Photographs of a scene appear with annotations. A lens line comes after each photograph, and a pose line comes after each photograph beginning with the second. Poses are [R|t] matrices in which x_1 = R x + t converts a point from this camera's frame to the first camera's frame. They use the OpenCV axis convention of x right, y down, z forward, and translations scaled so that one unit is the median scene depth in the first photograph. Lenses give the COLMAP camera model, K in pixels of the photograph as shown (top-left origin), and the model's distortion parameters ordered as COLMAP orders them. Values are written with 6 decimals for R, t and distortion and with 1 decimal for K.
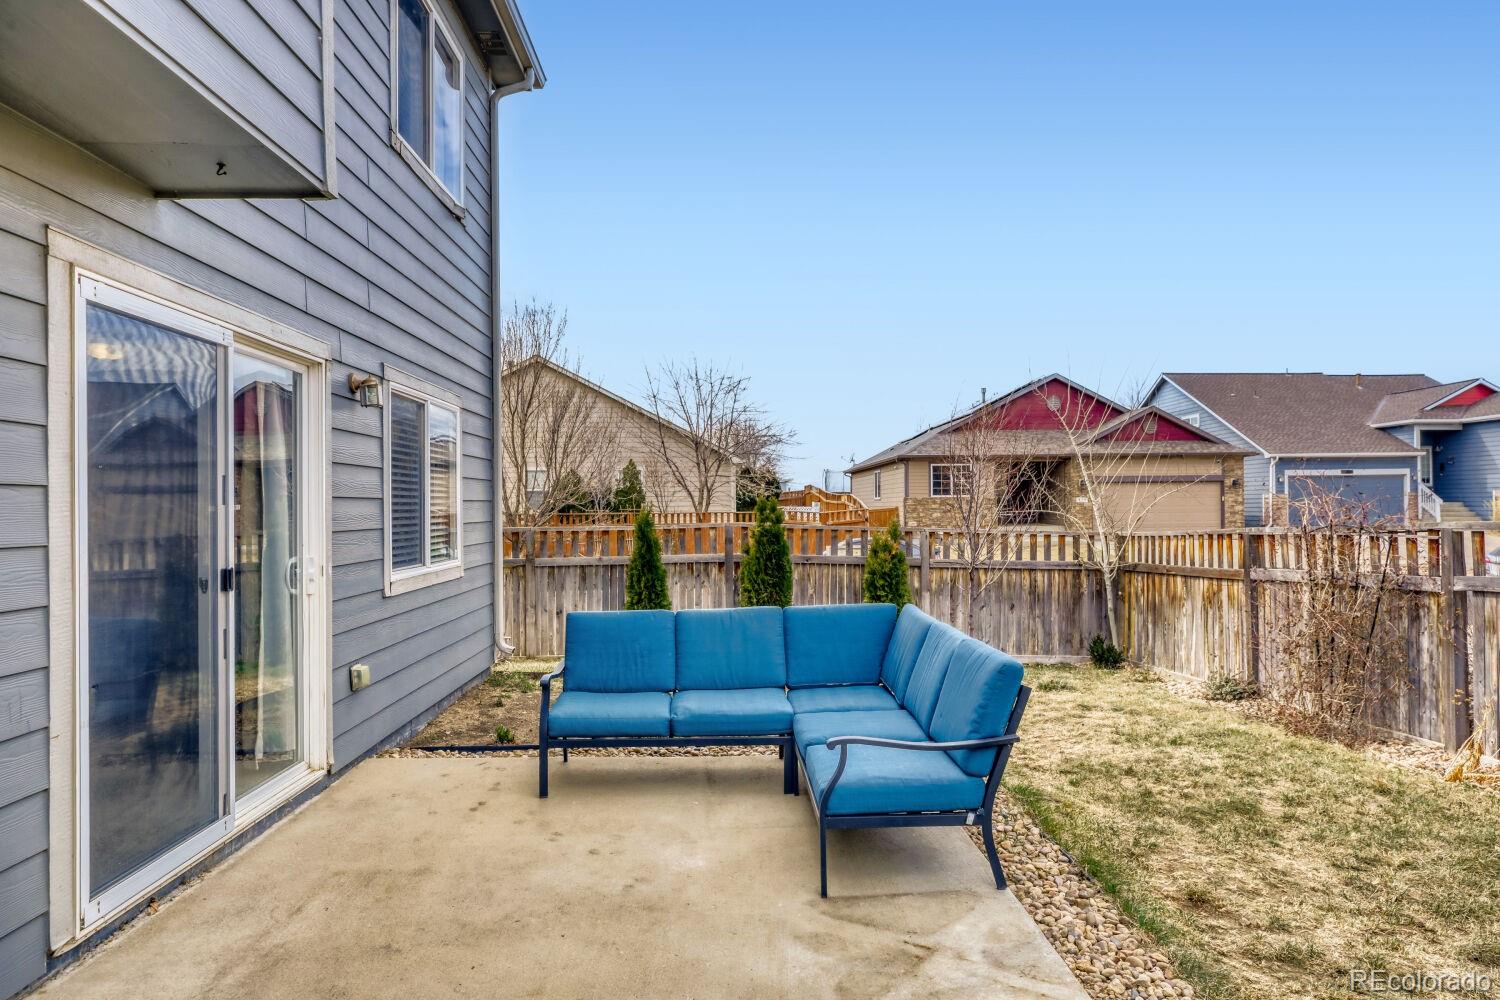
lens RADIAL K [[930.7, 0, 749.6], [0, 930.7, 504.6], [0, 0, 1]] dist [-0.015756, 0.012531]
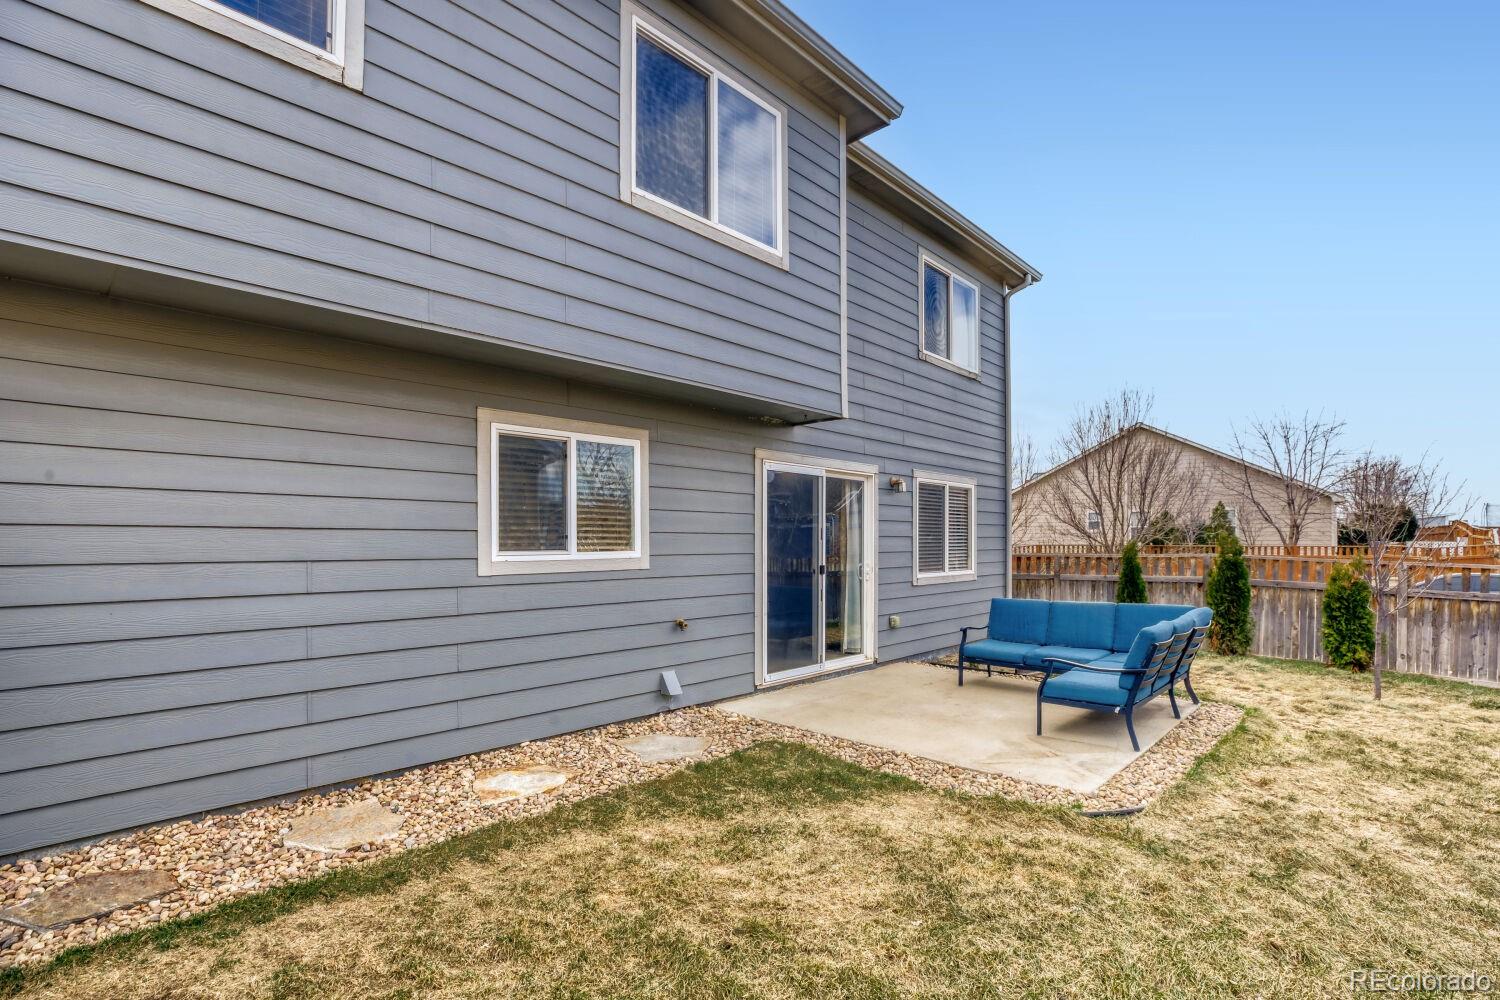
lens RADIAL K [[697.9, 0, 755.1], [0, 697.9, 551.5], [0, 0, 1]] dist [-0.041995, 0.011410]
pose [[0.708510, 0.018888, -0.705448, 0.240793], [-0.003910, 0.999731, 0.022841, -0.004038], [0.705690, -0.013424, 0.708393, -0.174699]]
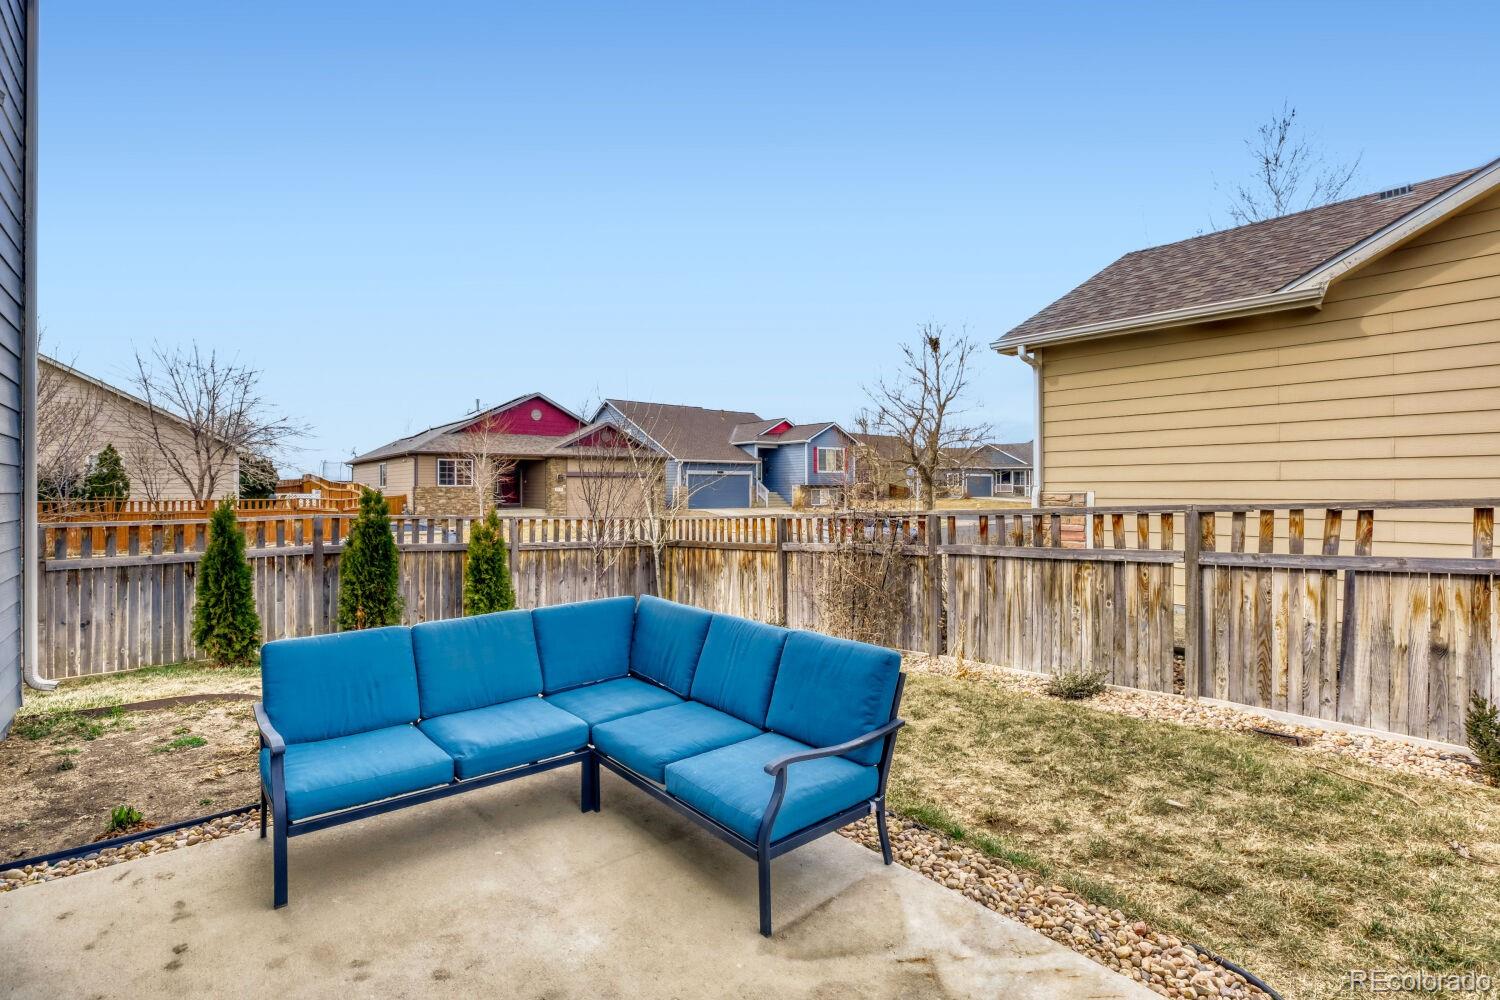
lens RADIAL K [[697.9, 0, 756.5], [0, 697.9, 490.4], [0, 0, 1]] dist [-0.041995, 0.011410]
pose [[0.785674, 0.005093, 0.618619, -0.121263], [-0.003943, 0.999987, -0.003225, -0.005792], [-0.618628, 0.000095, 0.785684, 0.162241]]
